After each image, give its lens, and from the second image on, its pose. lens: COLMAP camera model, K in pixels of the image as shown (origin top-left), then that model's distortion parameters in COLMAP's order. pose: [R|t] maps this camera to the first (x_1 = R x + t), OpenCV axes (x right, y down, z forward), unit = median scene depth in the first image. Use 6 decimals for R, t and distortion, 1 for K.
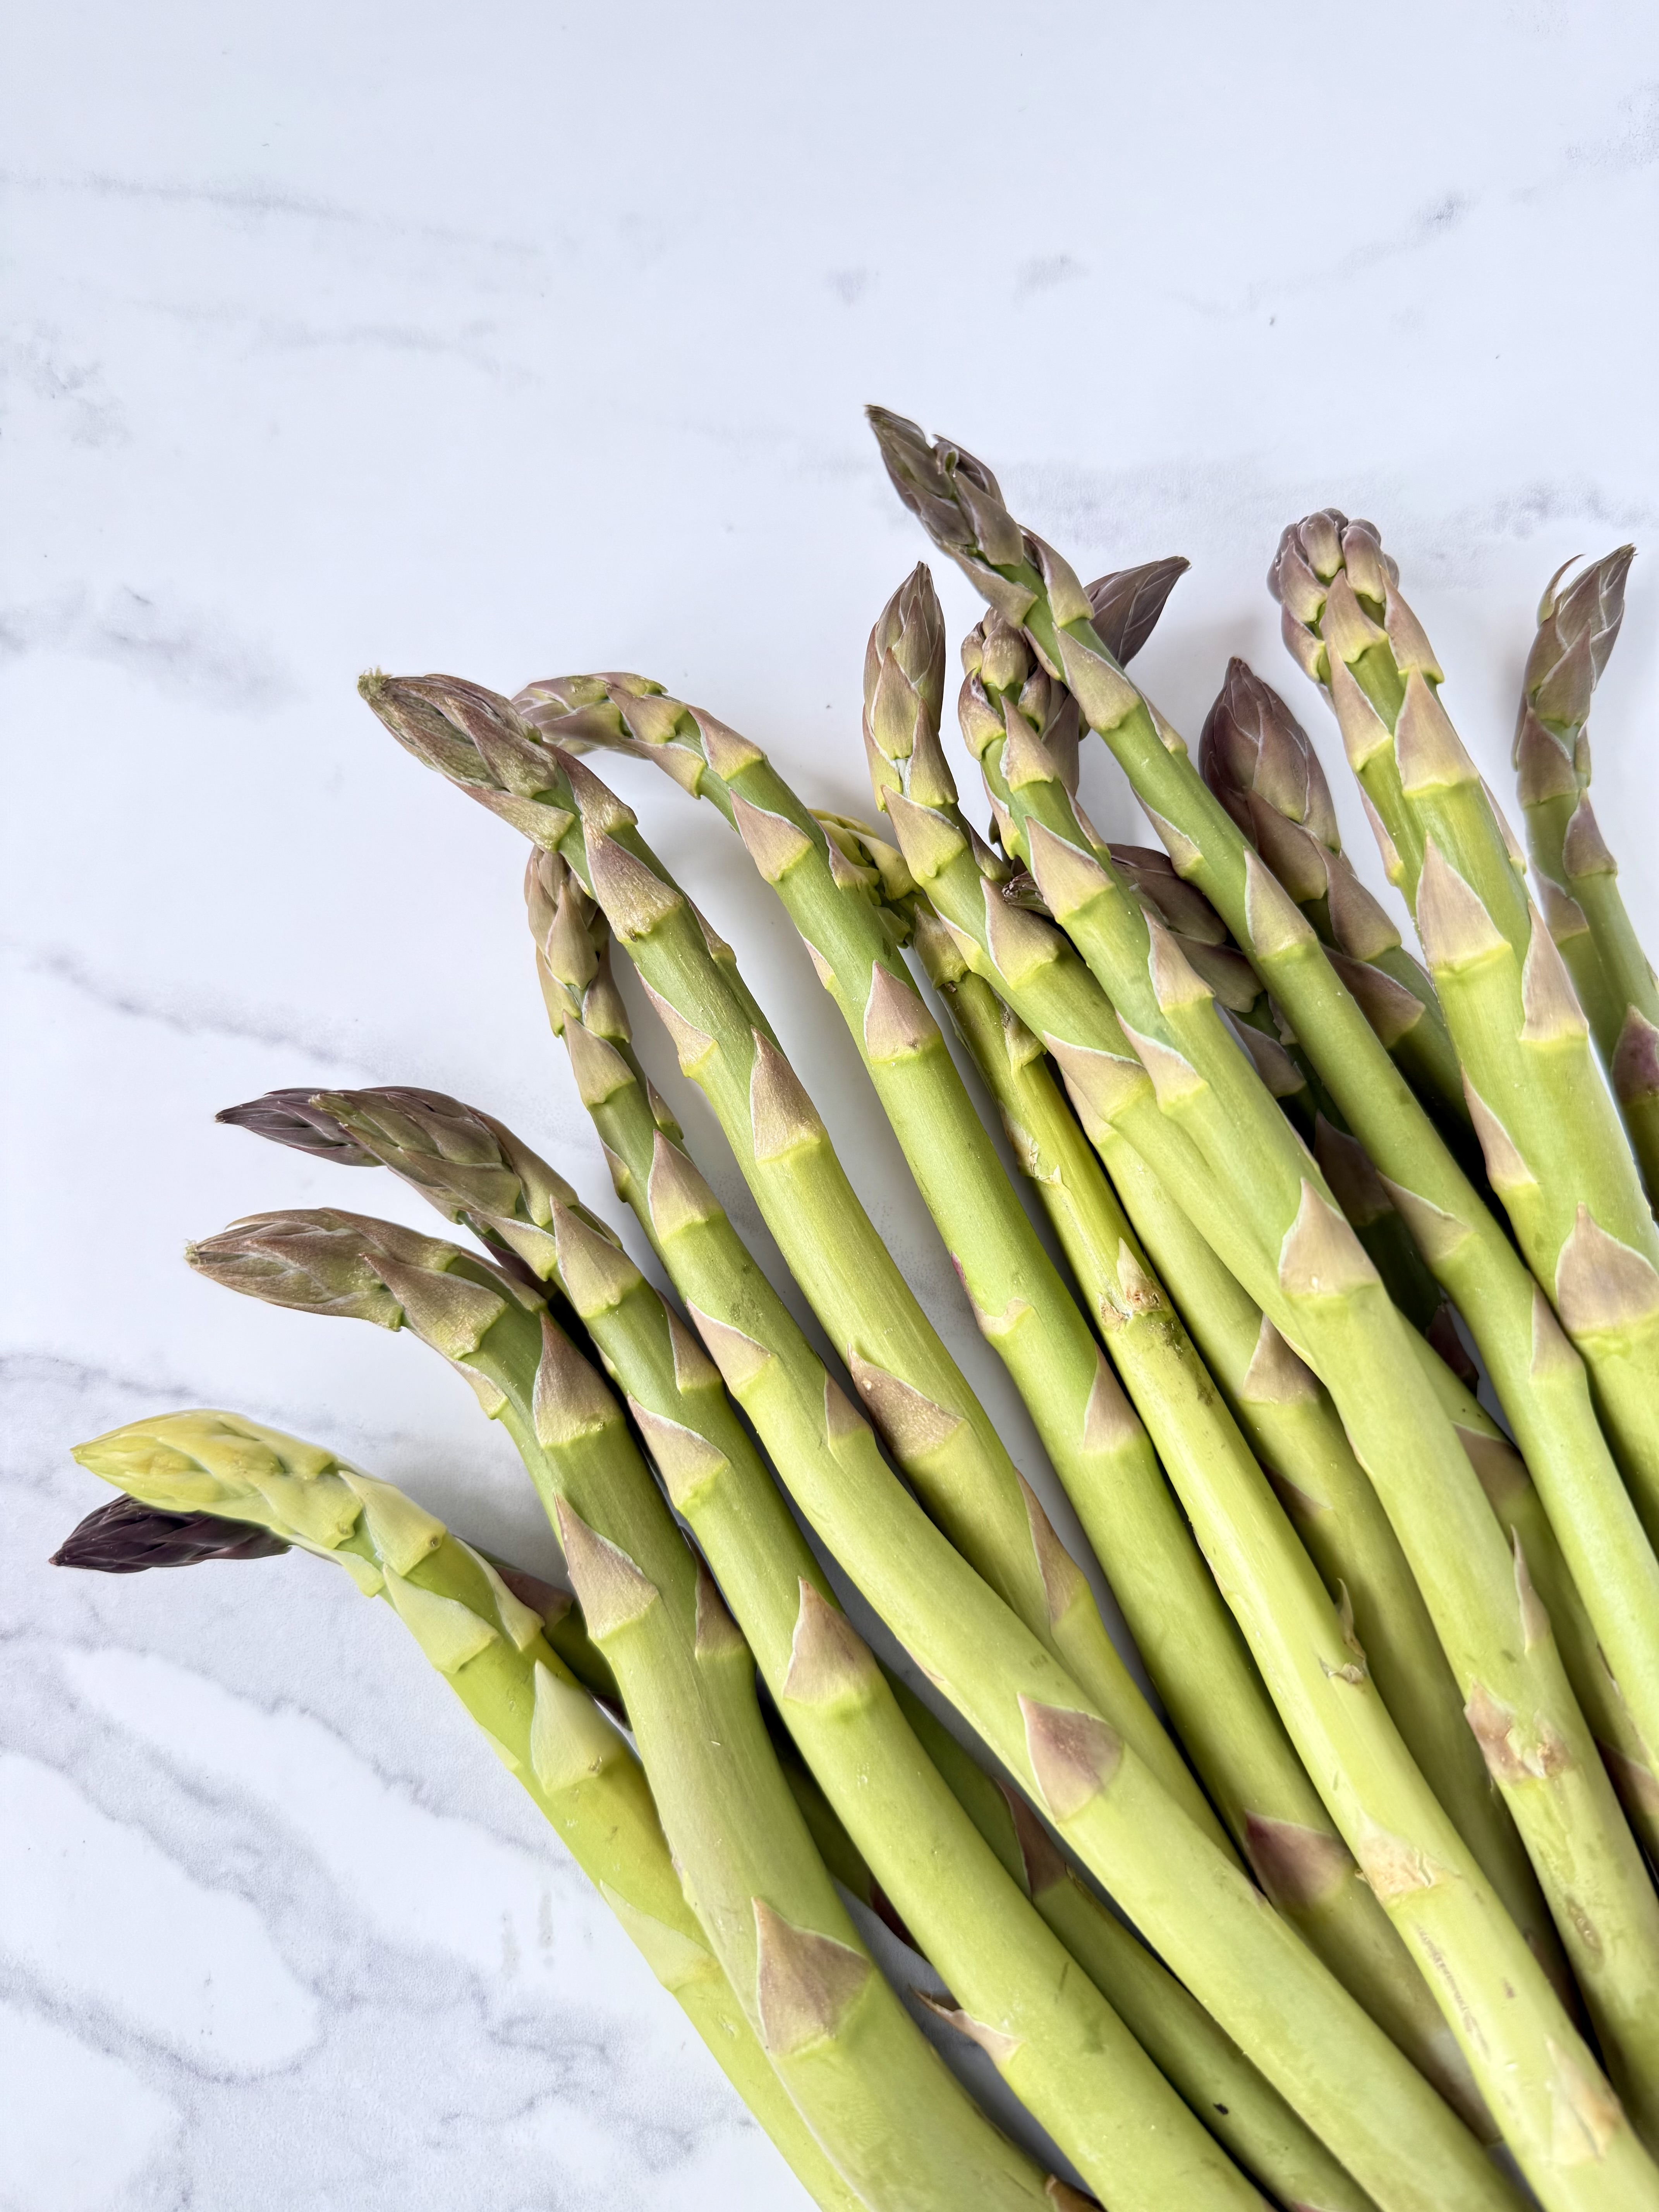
lens RADIAL K [[1571.5, 0, 894.1], [0, 1571.5, 1123.4], [0, 0, 1]] dist [-0.032836, -0.003940]
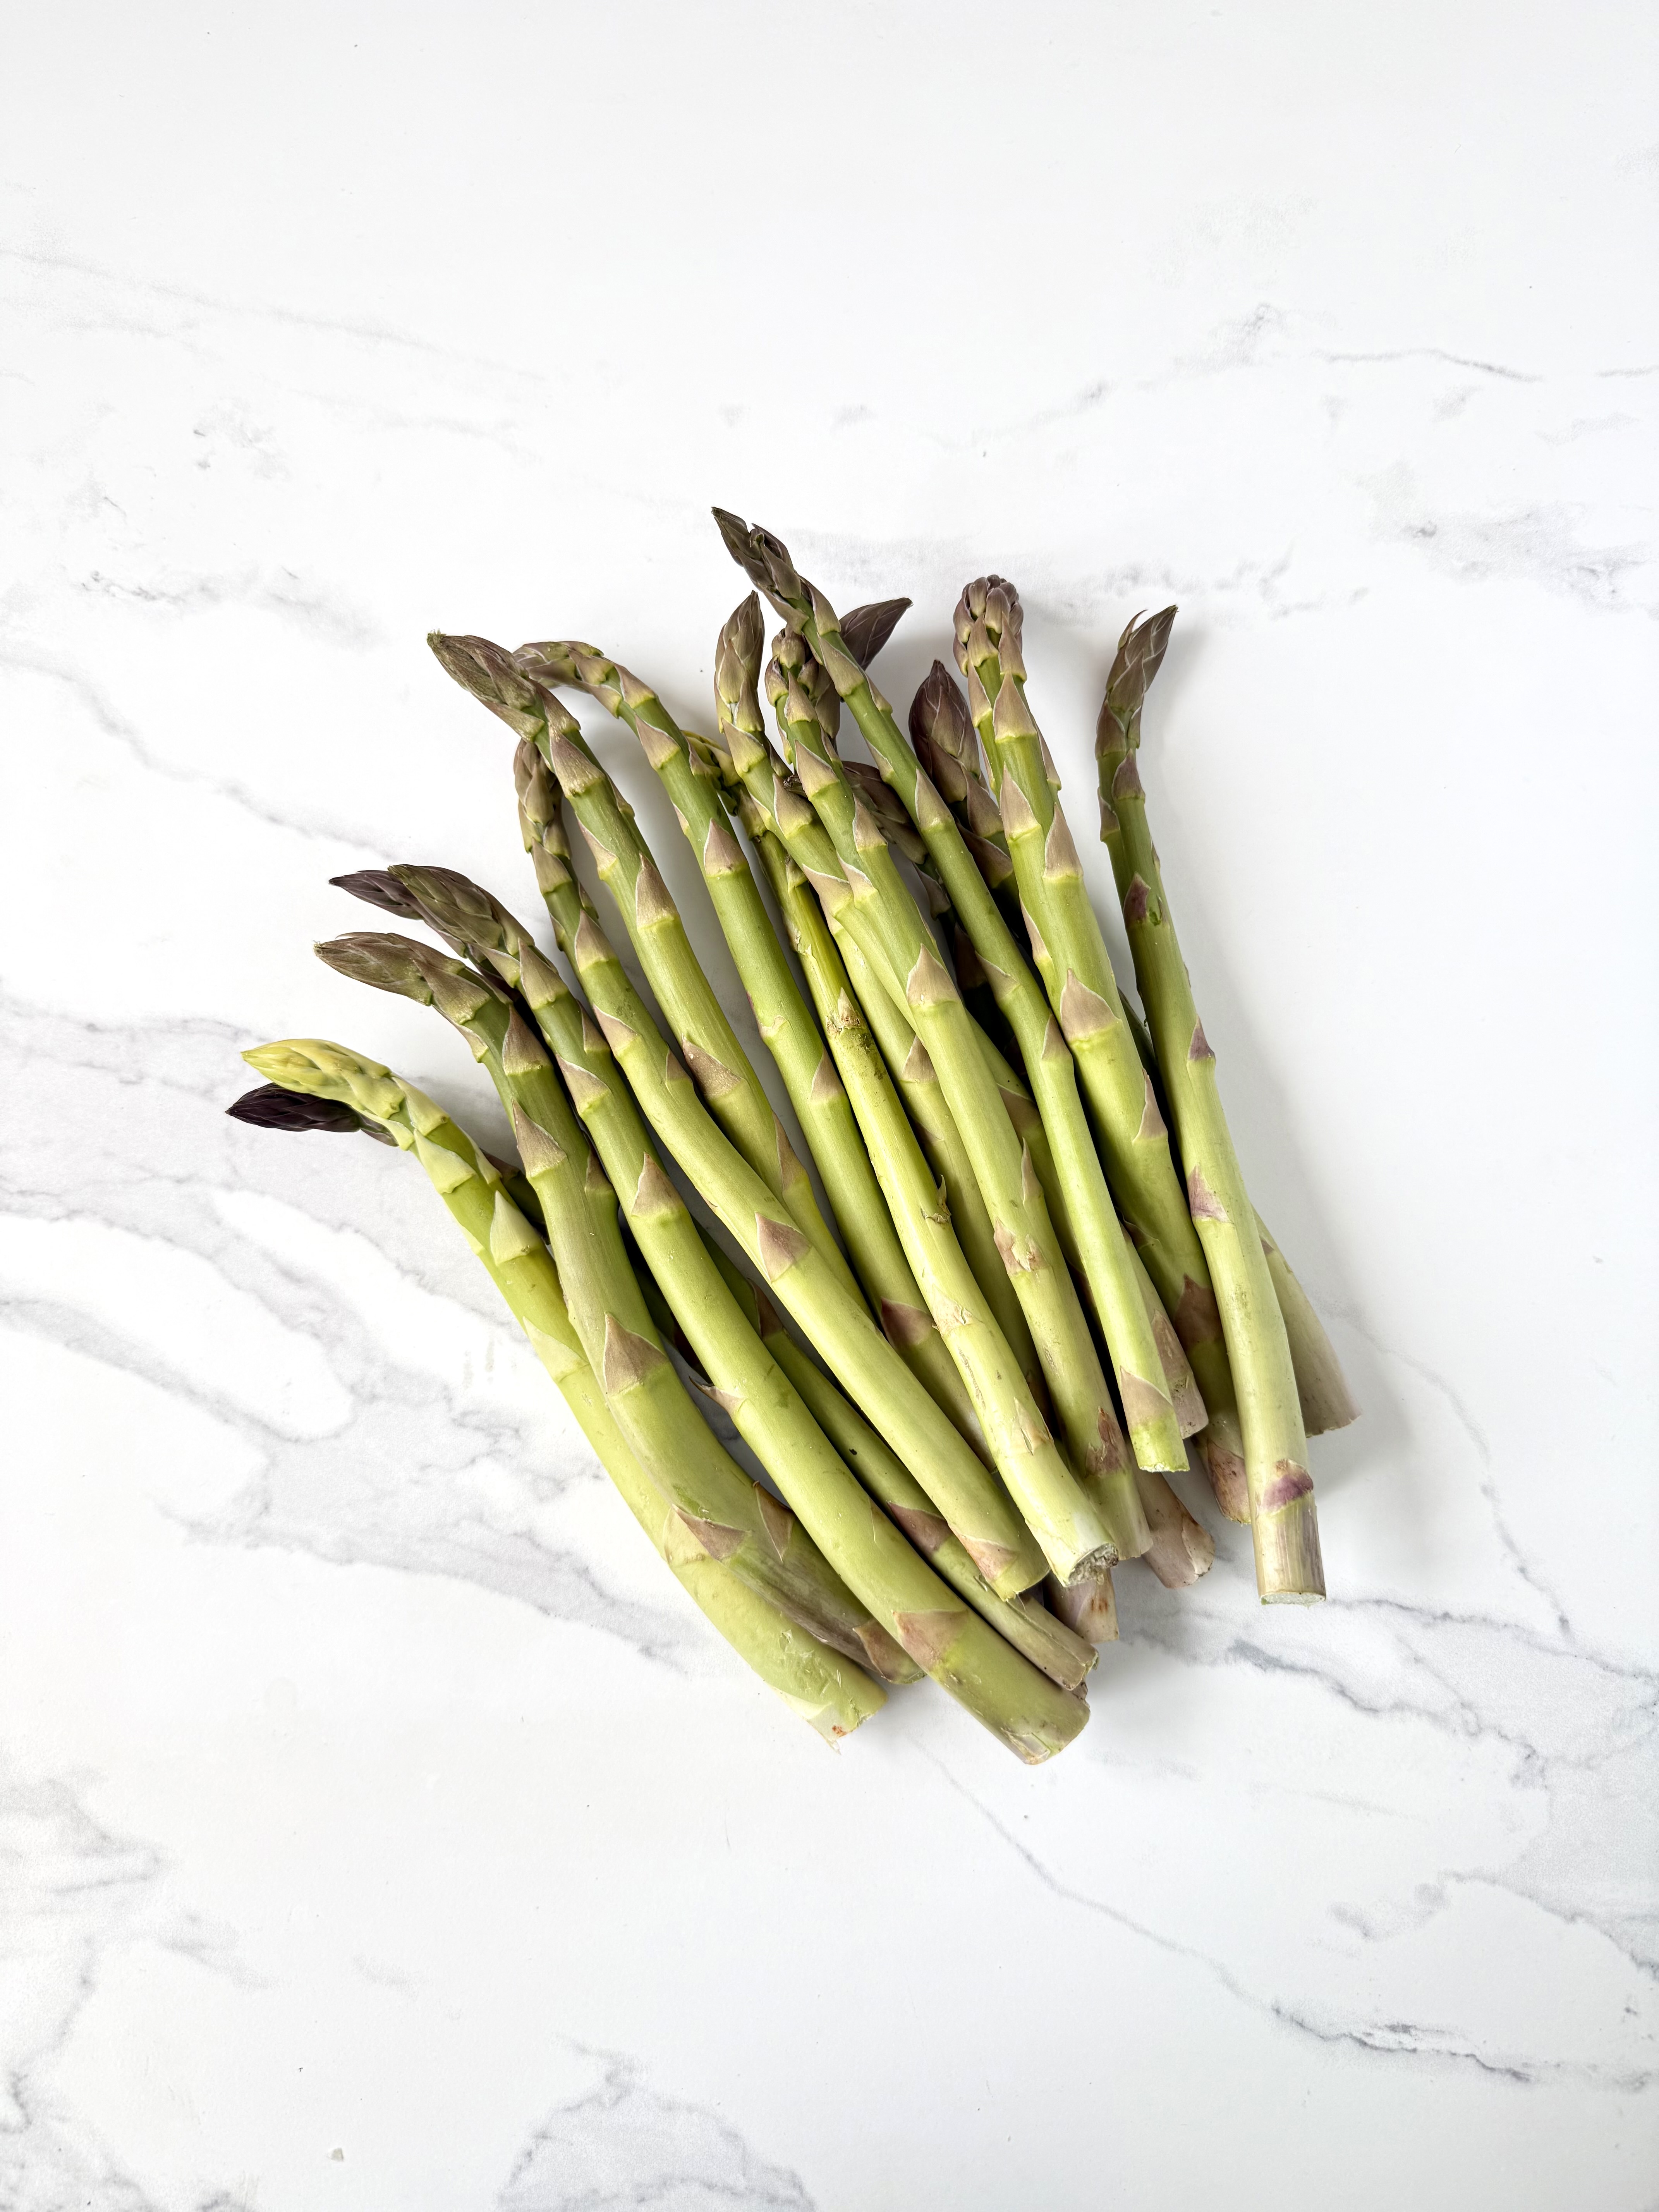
lens RADIAL K [[1571.5, 0, 860.0], [0, 1571.5, 1101.6], [0, 0, 1]] dist [-0.032836, -0.003940]
pose [[0.997634, 0.066956, 0.015579, 0.147338], [-0.067281, 0.997505, 0.021368, 0.164520], [-0.014110, -0.022365, 0.999650, -0.765570]]
